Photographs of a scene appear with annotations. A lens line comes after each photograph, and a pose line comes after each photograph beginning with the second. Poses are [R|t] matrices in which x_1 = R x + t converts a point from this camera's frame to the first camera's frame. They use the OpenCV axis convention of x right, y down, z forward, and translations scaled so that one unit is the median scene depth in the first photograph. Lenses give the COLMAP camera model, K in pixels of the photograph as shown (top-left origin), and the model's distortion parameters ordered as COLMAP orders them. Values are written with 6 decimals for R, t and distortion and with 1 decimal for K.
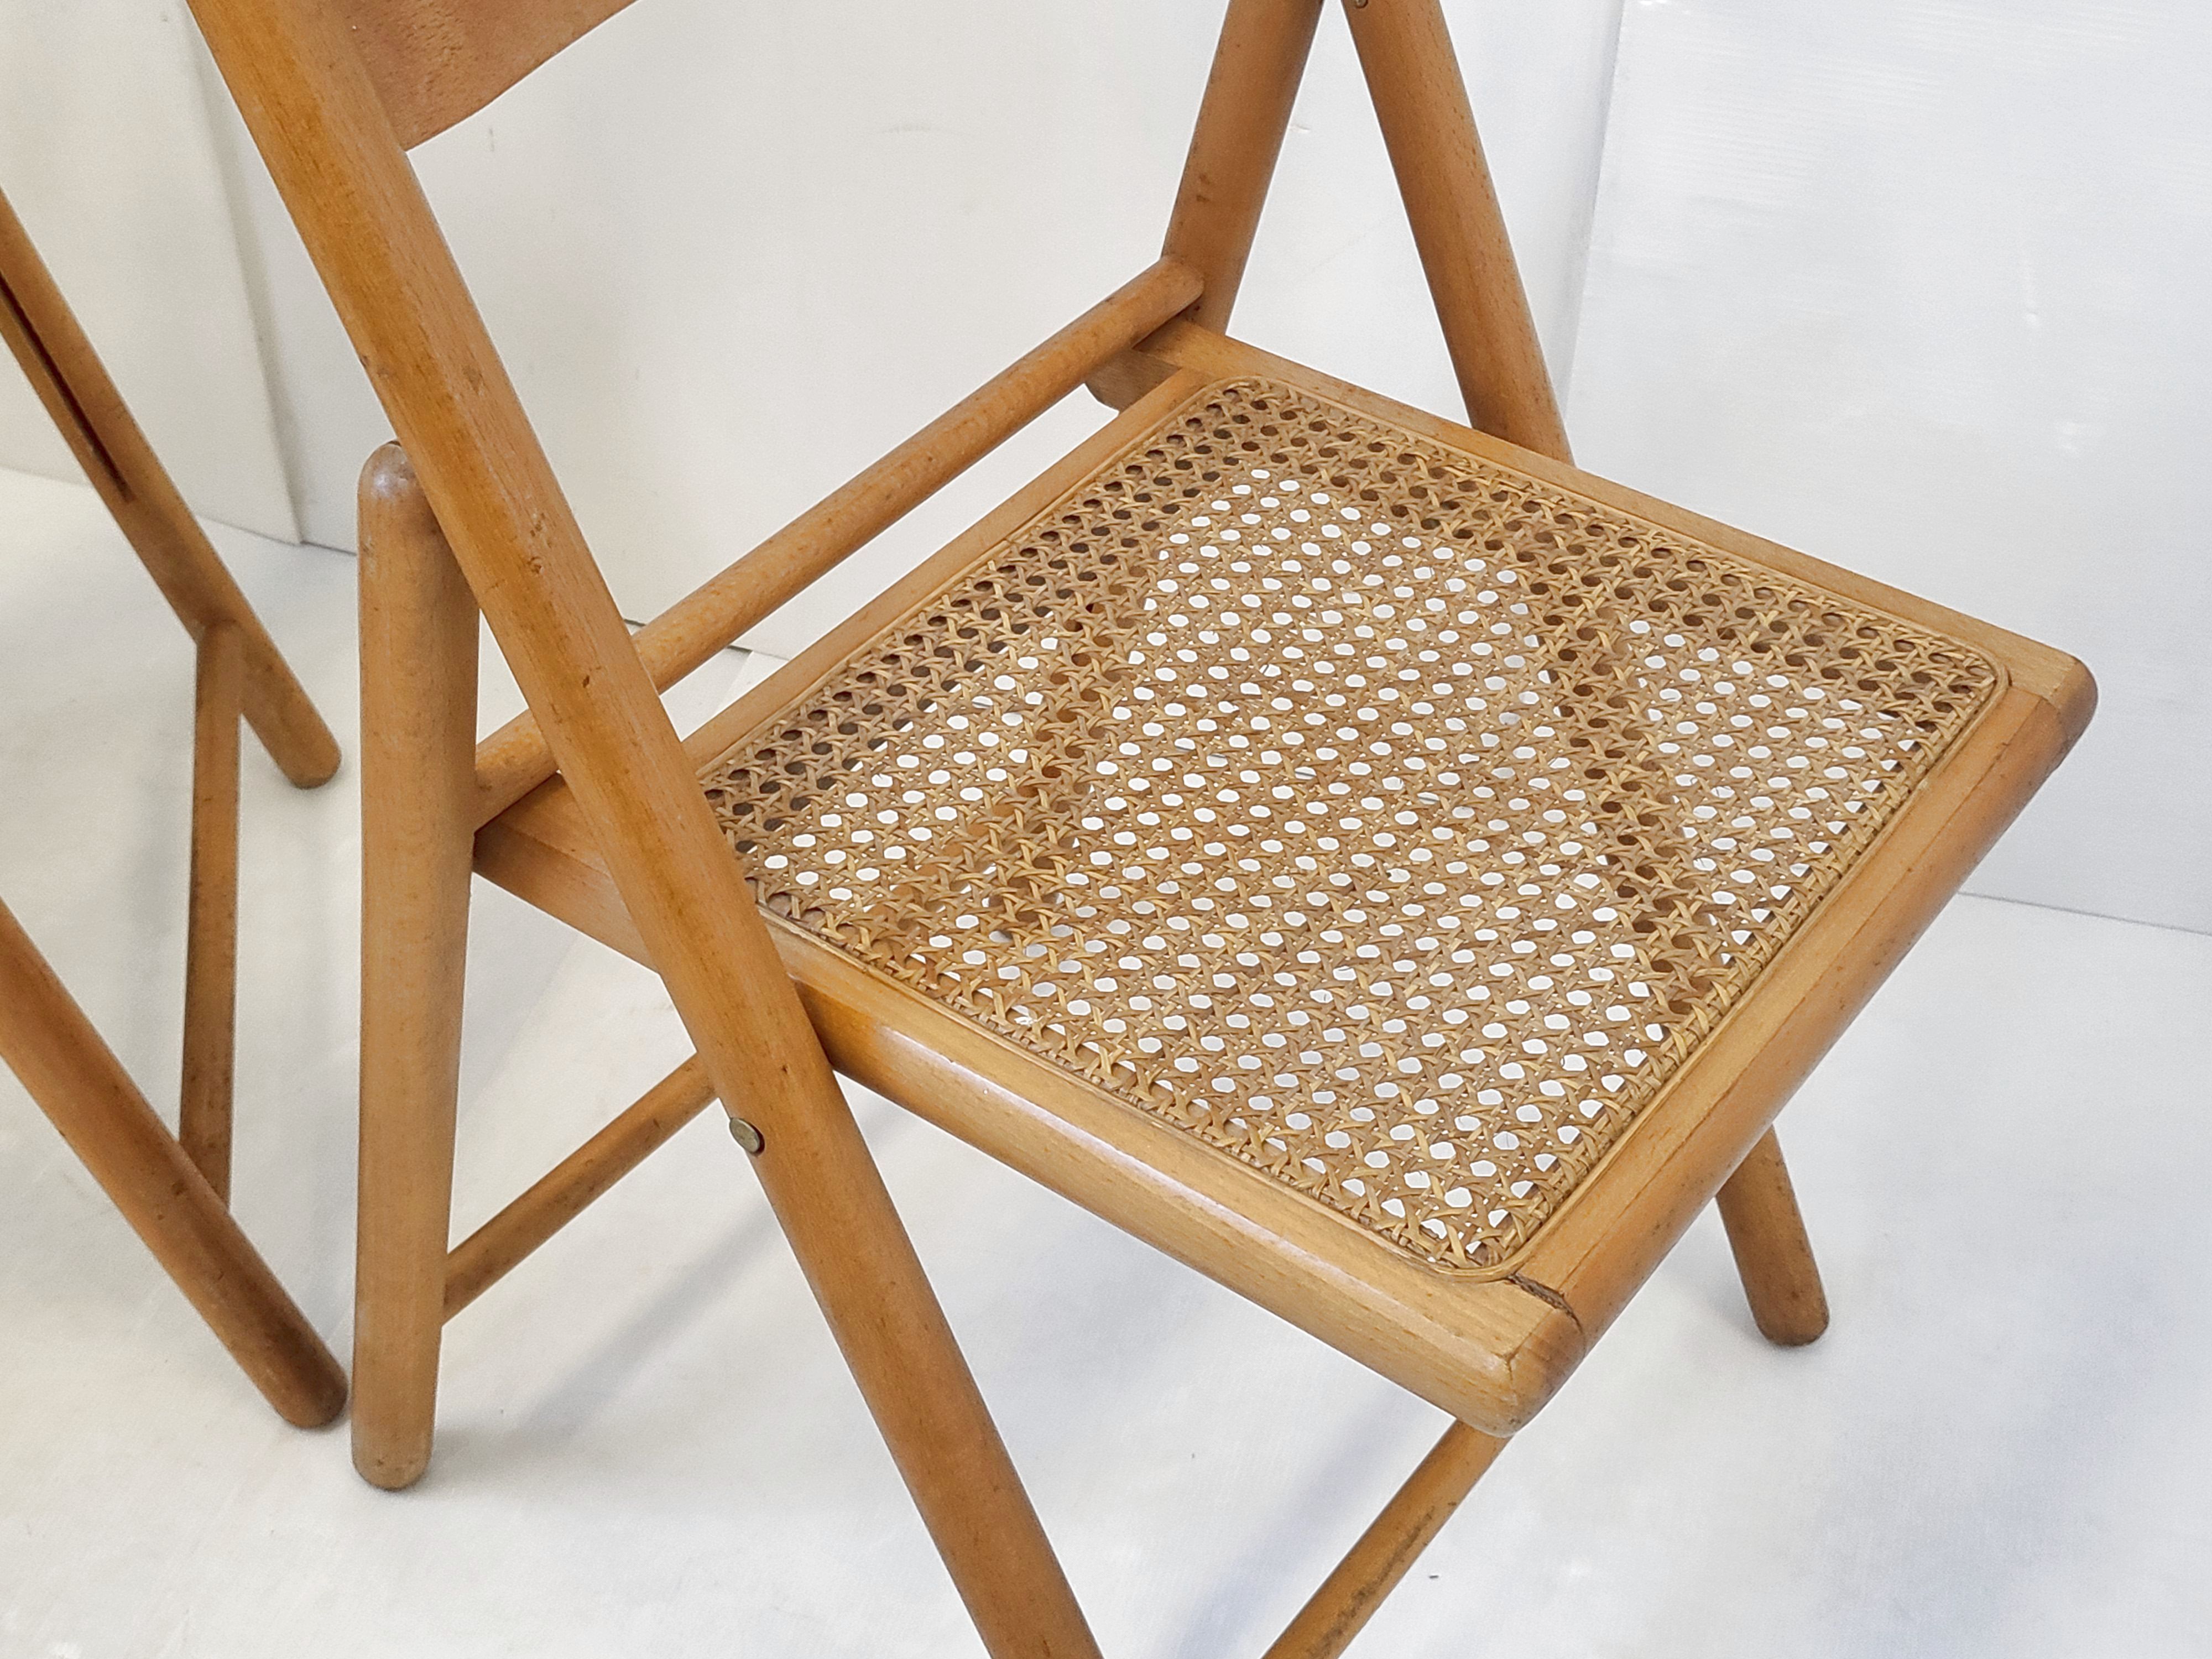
lens RADIAL K [[3121.4, 0, 1106.0], [0, 3121.4, 829.5], [0, 0, 1]] dist [0.142718, -1.001004]
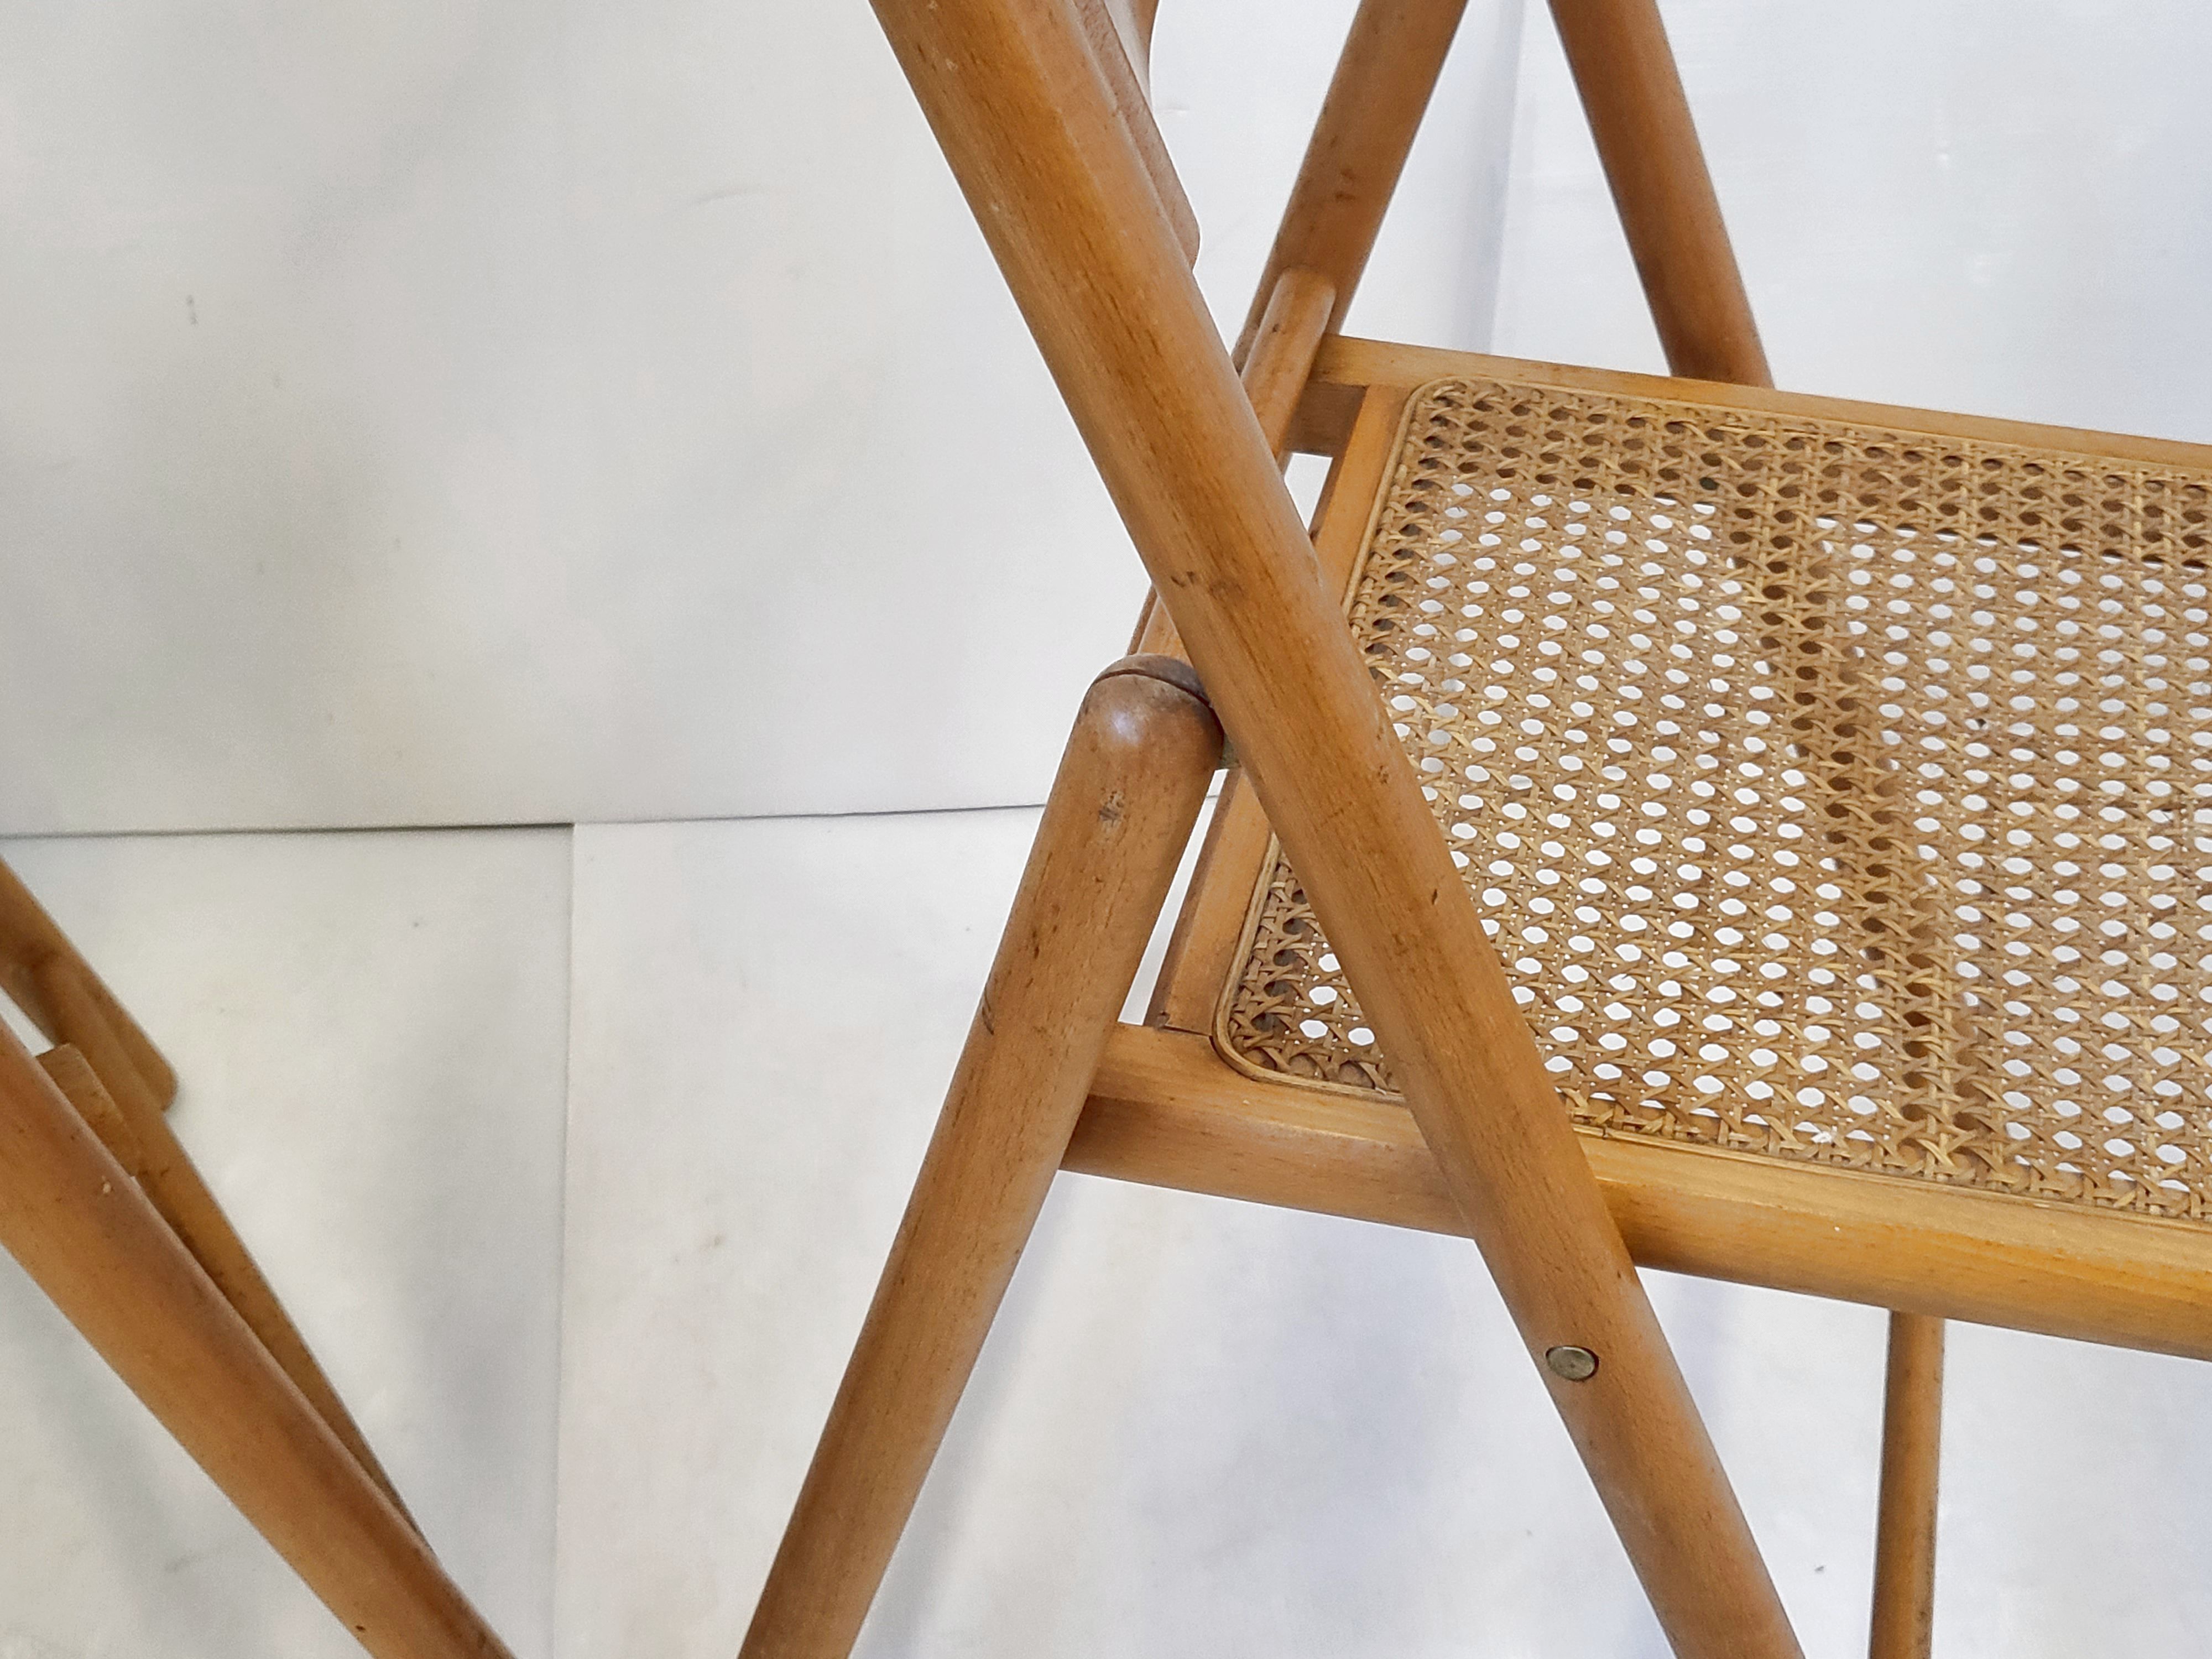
lens RADIAL K [[3121.4, 0, 1106.0], [0, 3121.4, 829.5], [0, 0, 1]] dist [0.142718, -1.001004]
pose [[0.907095, -0.261545, 0.329807, -0.395165], [0.255863, 0.964764, 0.061360, -0.105744], [-0.334234, 0.028726, 0.942052, 0.198916]]
